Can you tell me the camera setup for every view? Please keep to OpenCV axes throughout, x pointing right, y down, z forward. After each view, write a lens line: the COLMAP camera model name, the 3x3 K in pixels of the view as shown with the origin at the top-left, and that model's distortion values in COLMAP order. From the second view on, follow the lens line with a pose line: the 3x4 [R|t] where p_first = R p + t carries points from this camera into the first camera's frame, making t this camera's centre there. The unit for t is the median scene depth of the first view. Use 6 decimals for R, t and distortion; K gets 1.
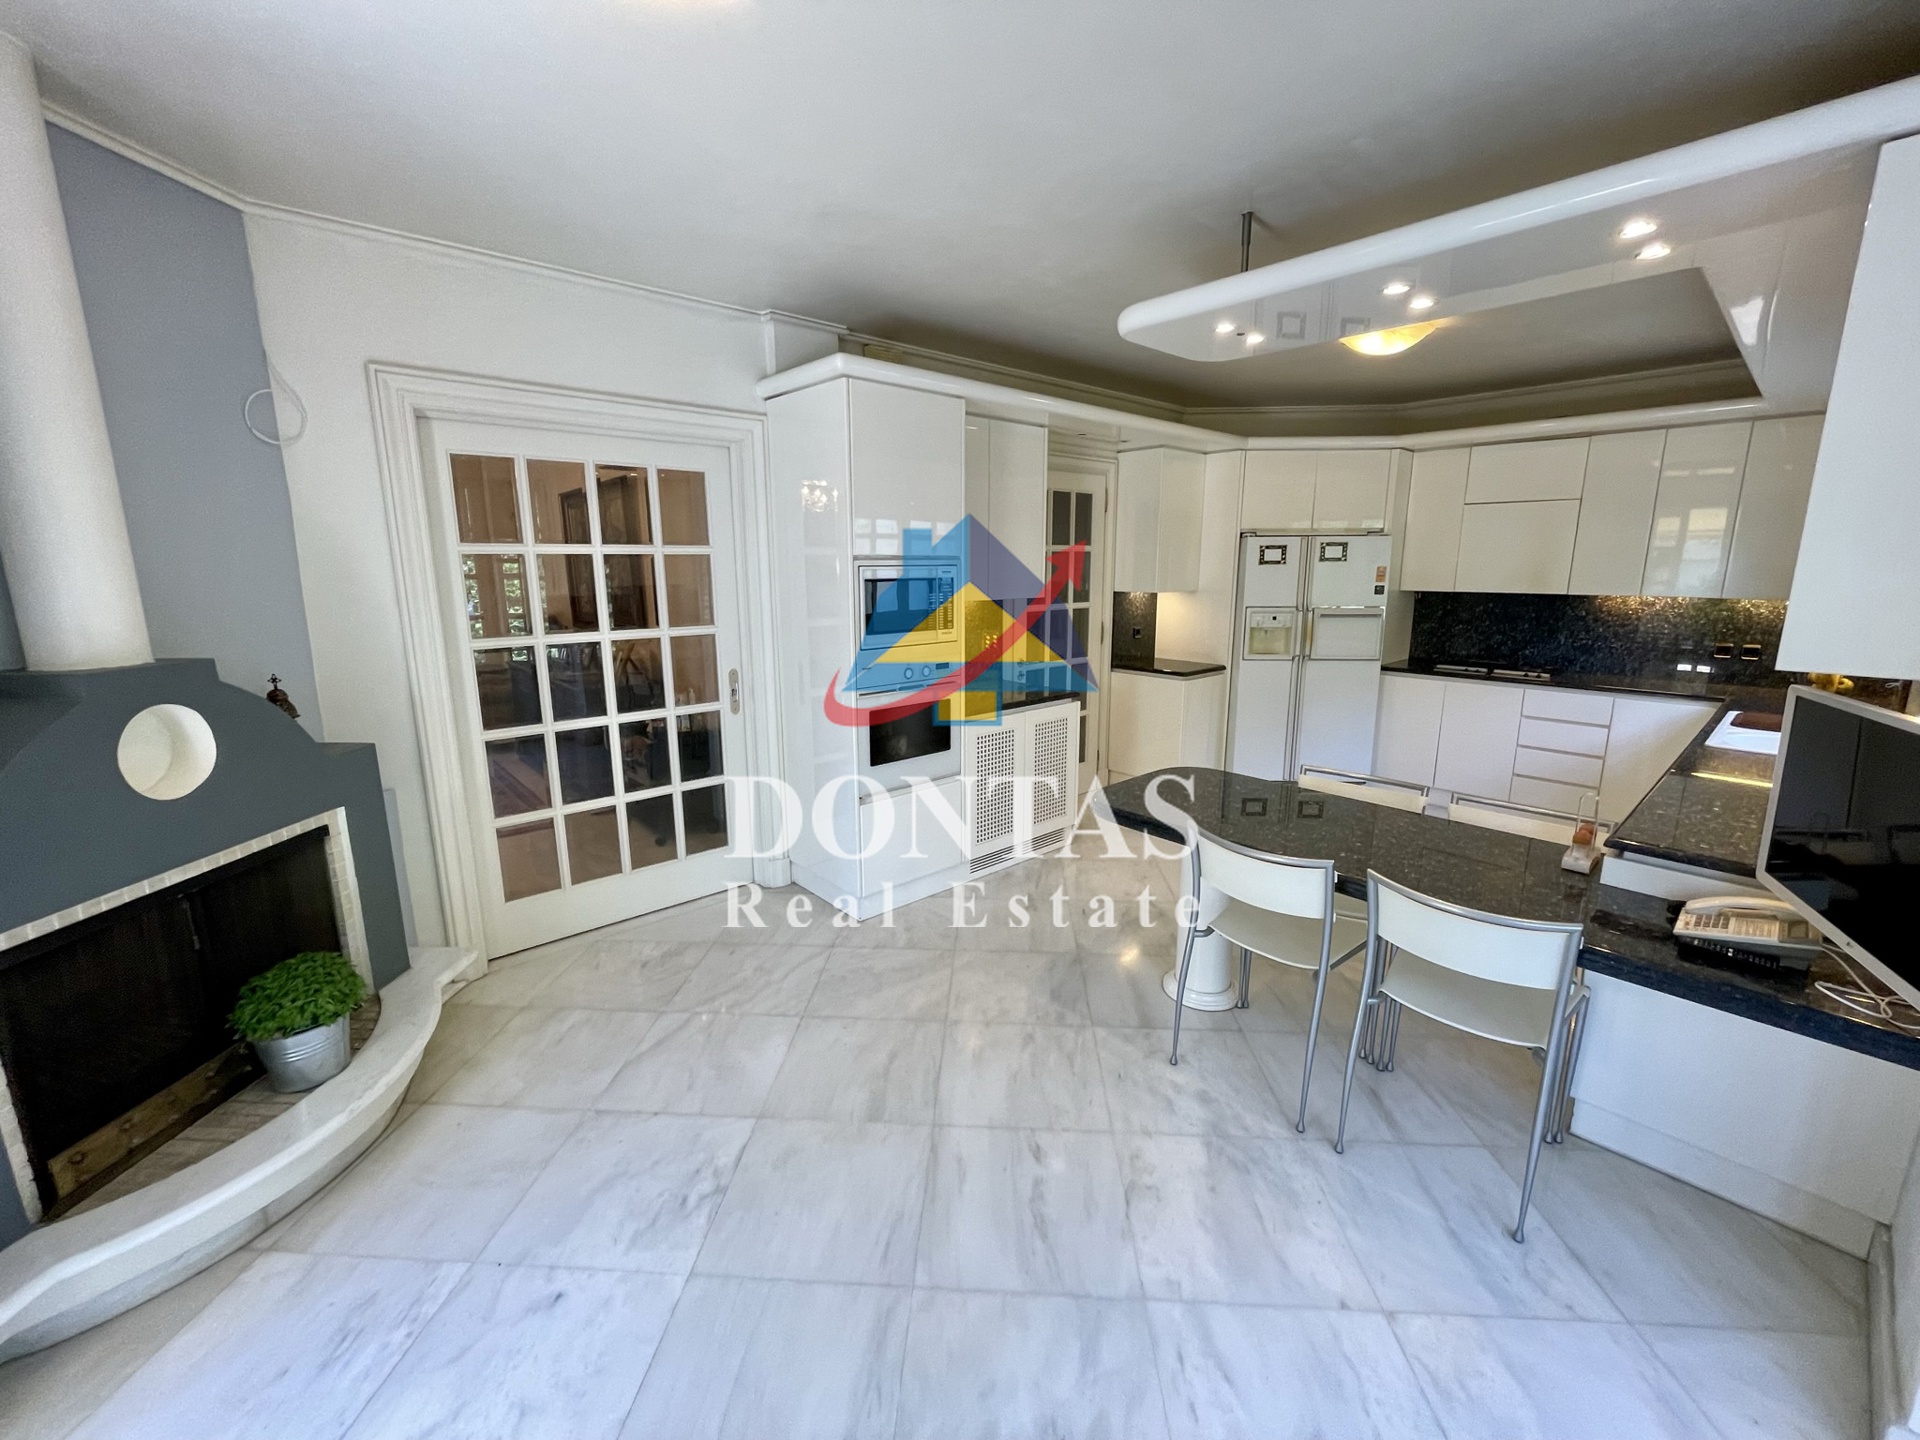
lens RADIAL K [[779.3, 0, 960.0], [0, 779.3, 720.0], [0, 0, 1]] dist [-0.000684, -0.000028]
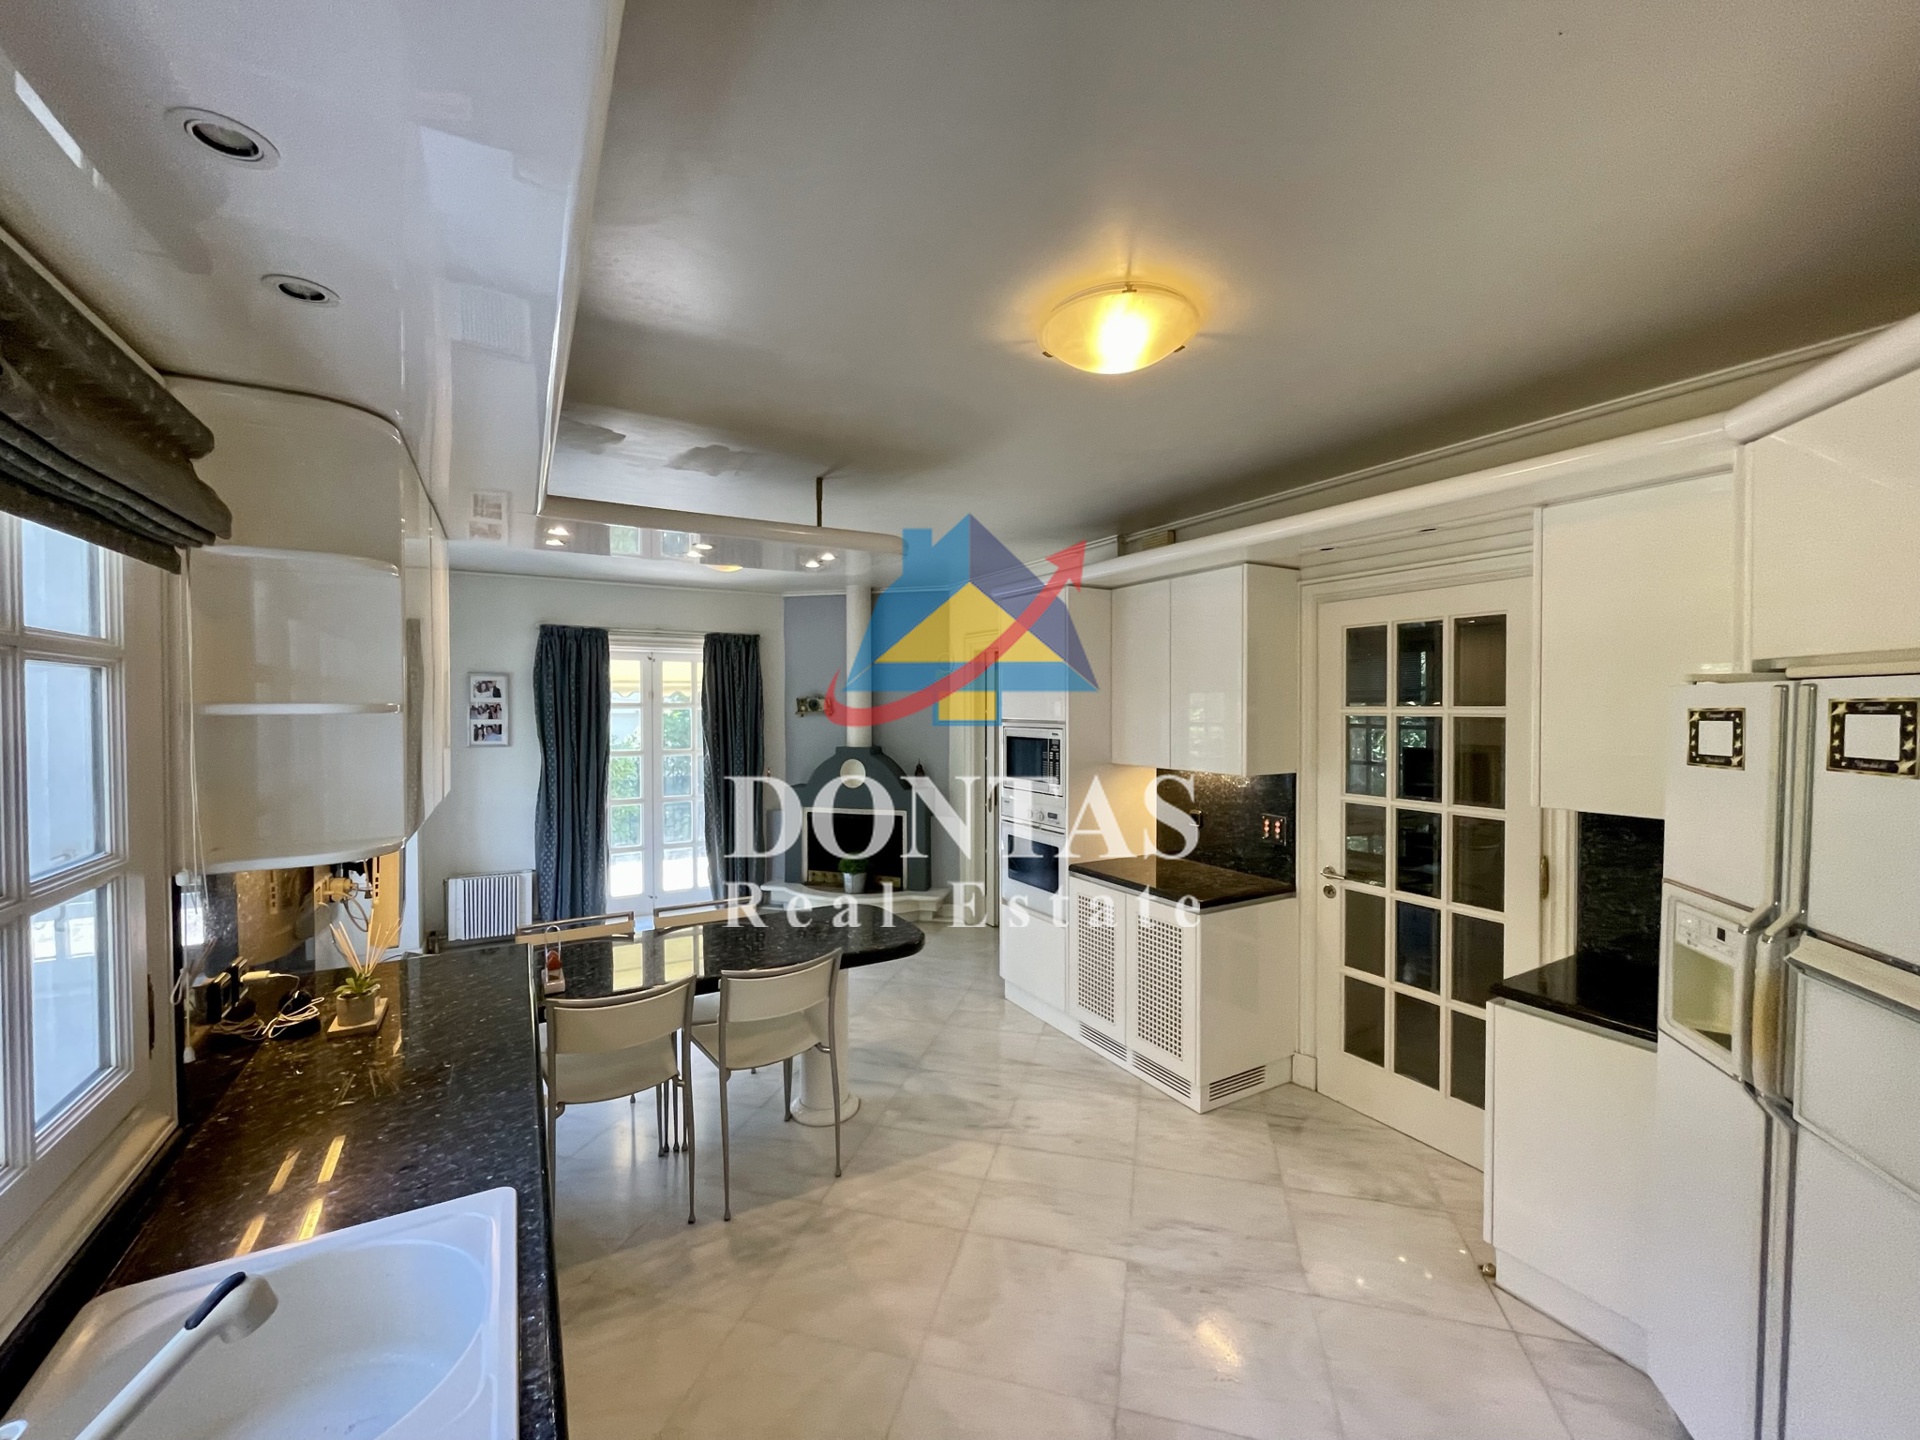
lens RADIAL K [[779.3, 0, 960.0], [0, 779.3, 720.0], [0, 0, 1]] dist [-0.000684, -0.000028]
pose [[-0.210723, 0.023391, -0.977266, 0.784105], [-0.192221, 0.979204, 0.064885, -0.179185], [0.958461, 0.201523, -0.201844, 0.759749]]
